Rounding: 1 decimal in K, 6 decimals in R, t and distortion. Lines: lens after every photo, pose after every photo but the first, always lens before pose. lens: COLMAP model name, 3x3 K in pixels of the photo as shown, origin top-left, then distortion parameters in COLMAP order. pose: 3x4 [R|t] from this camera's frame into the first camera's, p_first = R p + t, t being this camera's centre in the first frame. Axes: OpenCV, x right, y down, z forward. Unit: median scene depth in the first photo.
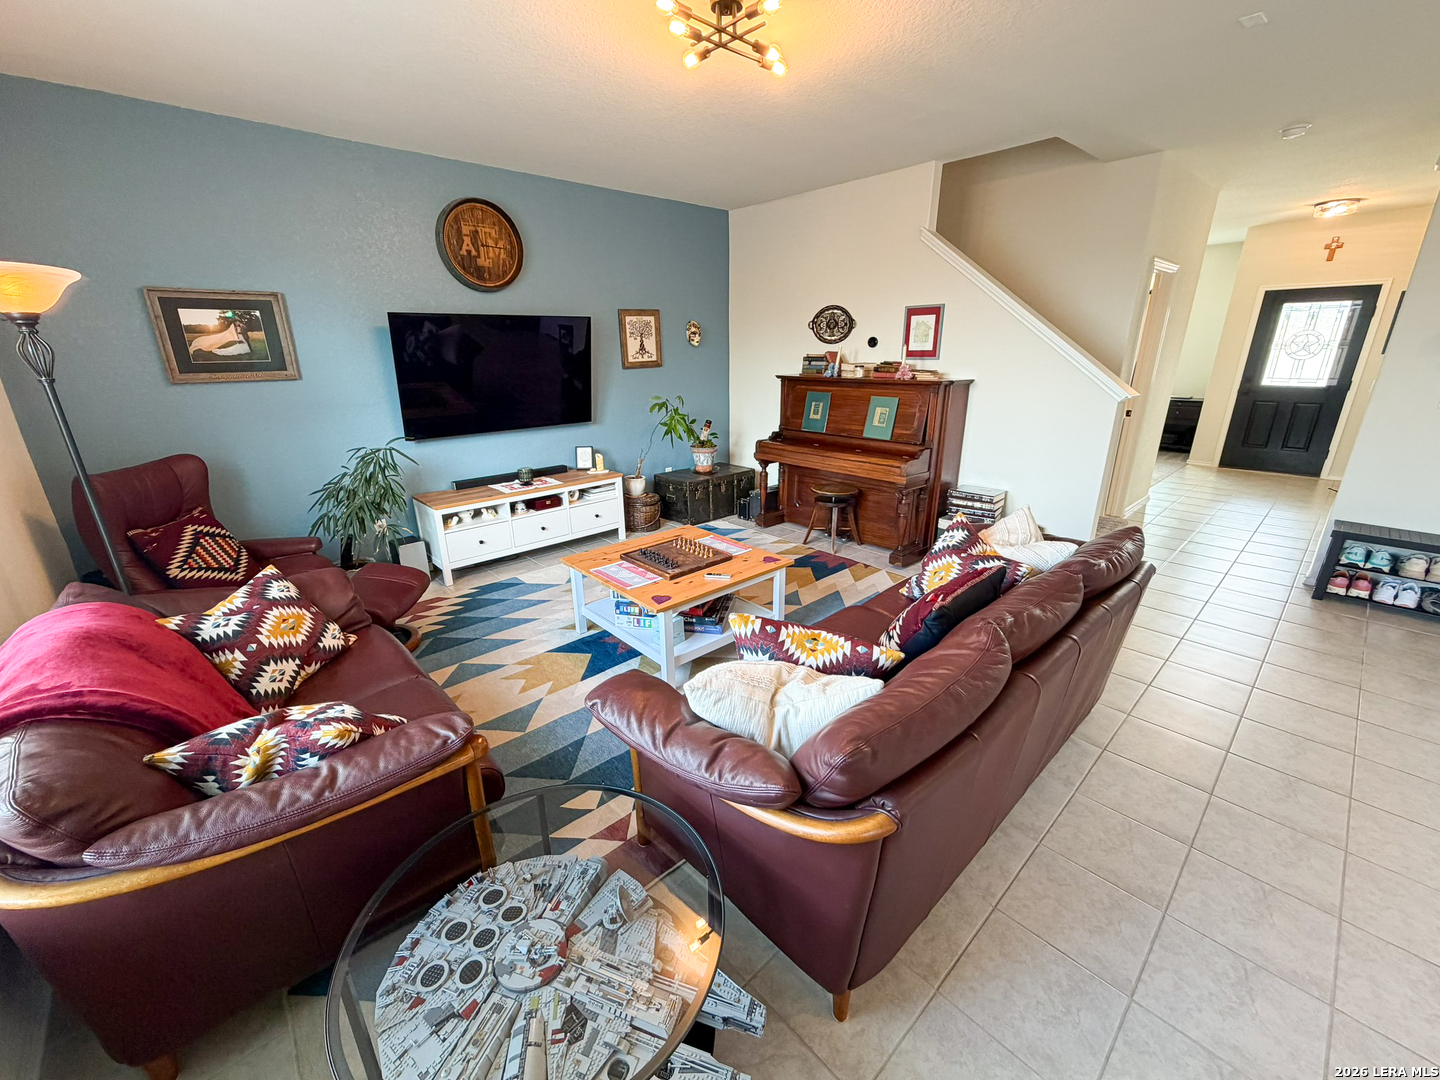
lens RADIAL K [[578.5, 0, 713.9], [0, 578.5, 541.1], [0, 0, 1]] dist [-0.001893, -0.000184]
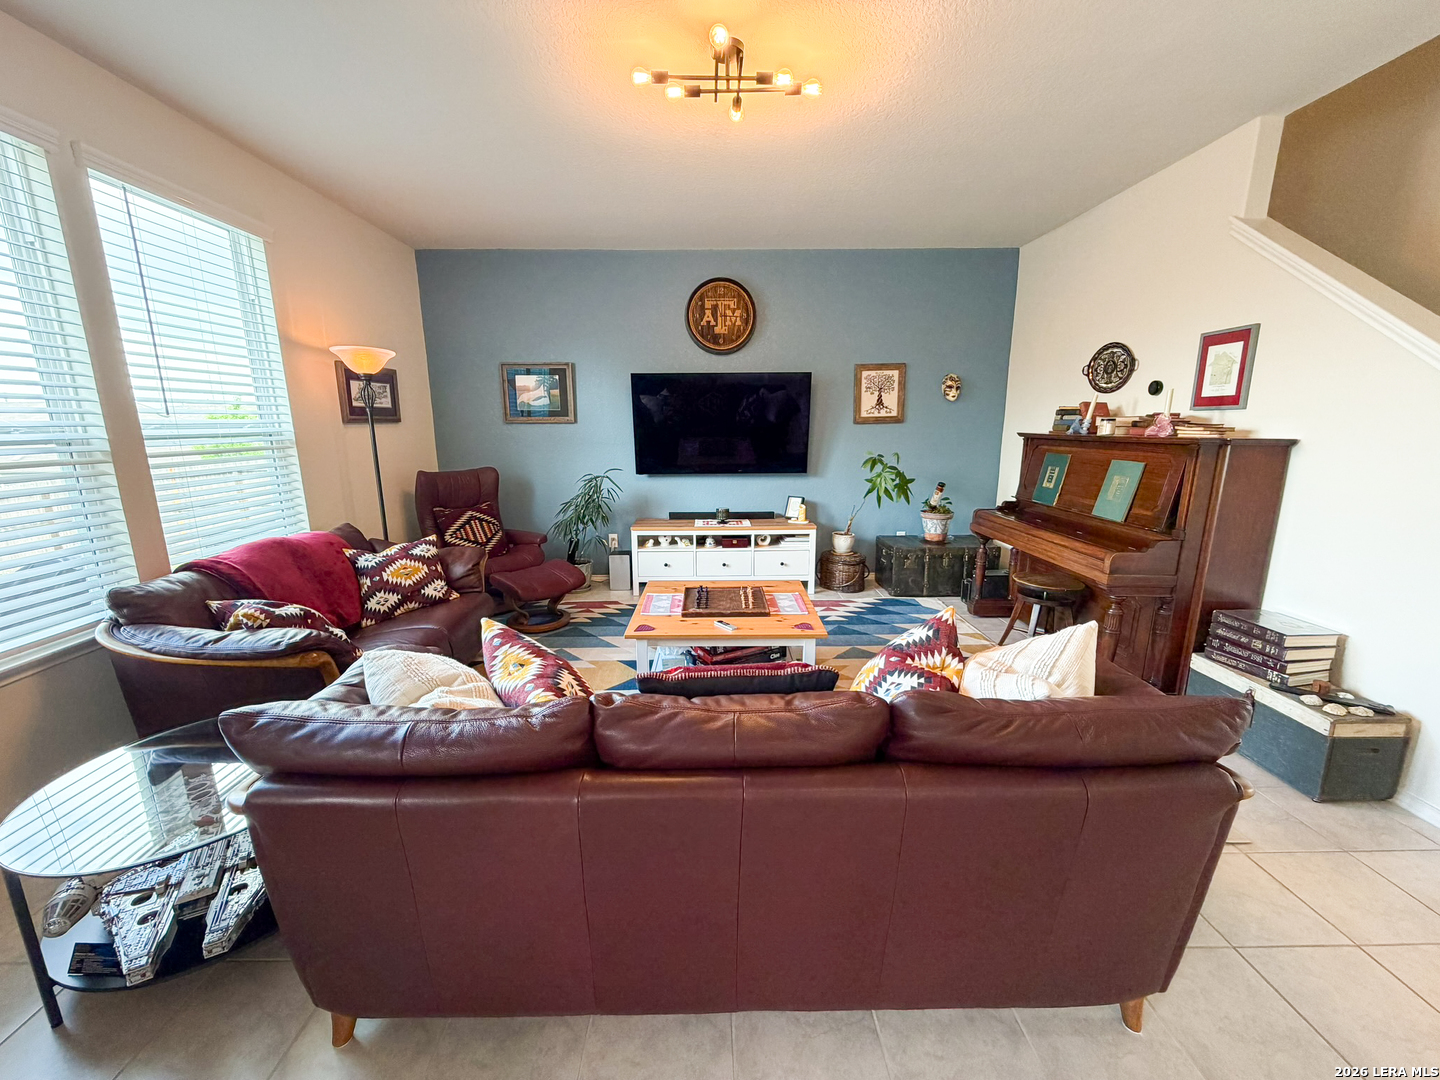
lens RADIAL K [[575.2, 0, 715.7], [0, 575.2, 542.4], [0, 0, 1]] dist [-0.000631, -0.000275]
pose [[0.748038, 0.143337, -0.647992, 0.385569], [-0.215025, 0.976074, -0.032314, -0.024768], [0.627856, 0.163507, 0.760961, 0.175822]]
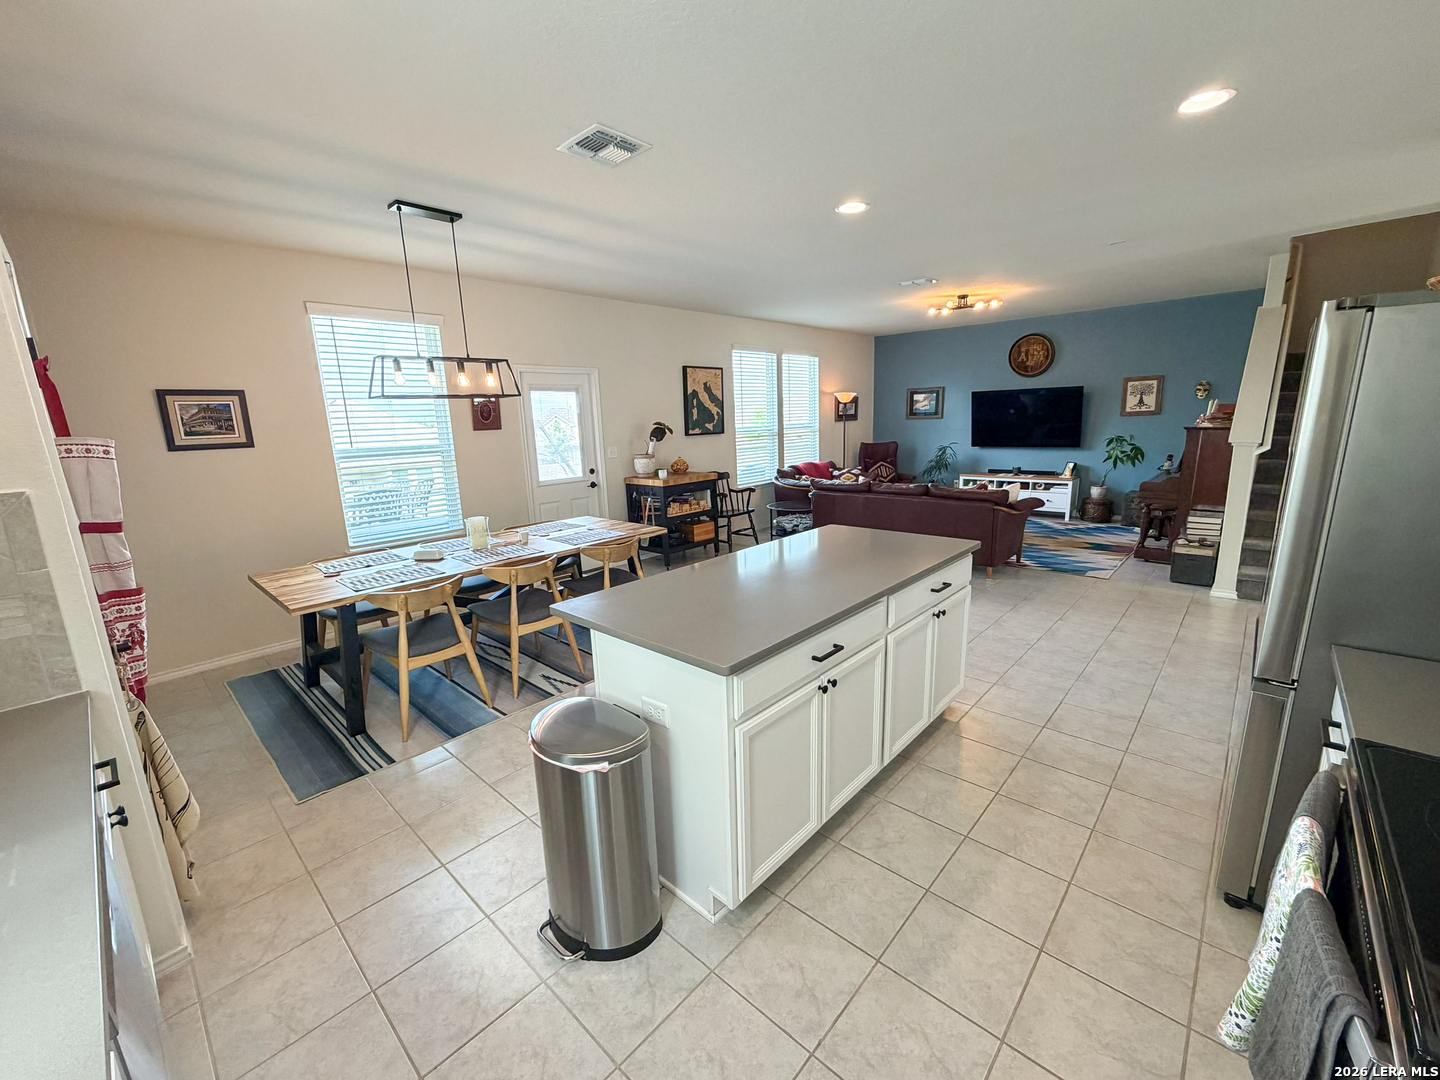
lens RADIAL K [[587.9, 0, 718.2], [0, 587.9, 542.2], [0, 0, 1]] dist [-0.002102, -0.000119]
pose [[0.089568, 0.218582, -0.971699, 1.542148], [-0.288034, 0.939617, 0.184815, 0.033863], [0.953422, 0.263329, 0.147118, -0.157882]]
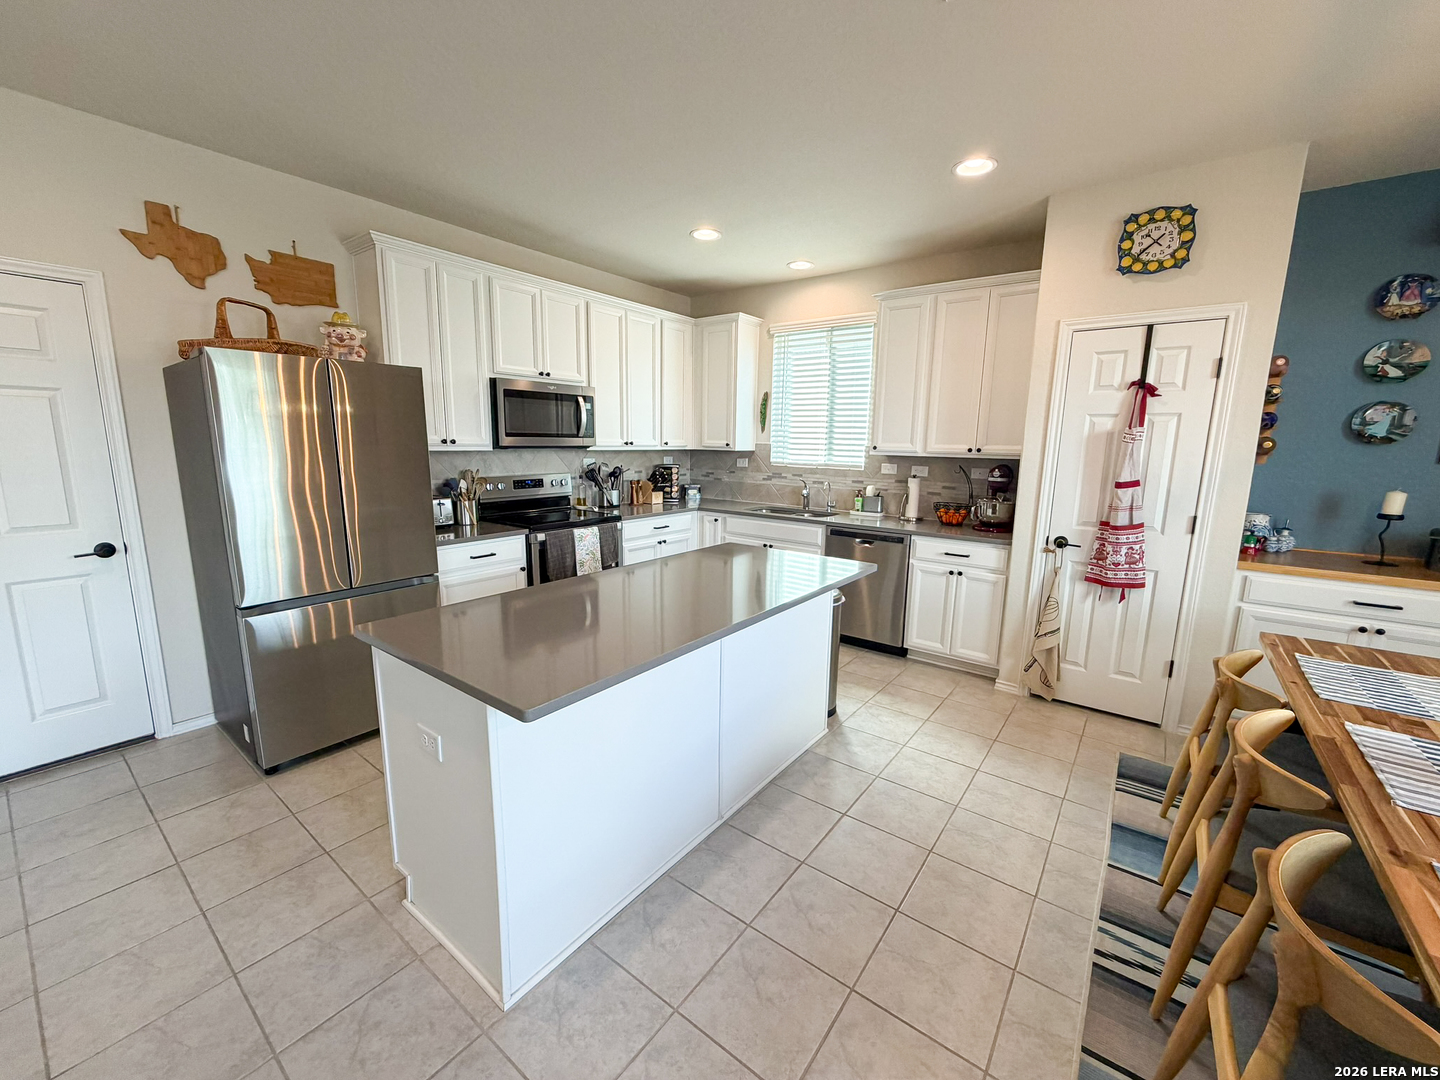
lens RADIAL K [[575.2, 0, 715.7], [0, 575.2, 542.4], [0, 0, 1]] dist [-0.000631, -0.000275]
pose [[-0.178955, -0.163012, 0.970259, 0.492253], [0.301438, 0.929667, 0.211790, 0.009439], [-0.936542, 0.330374, -0.117230, 0.022420]]
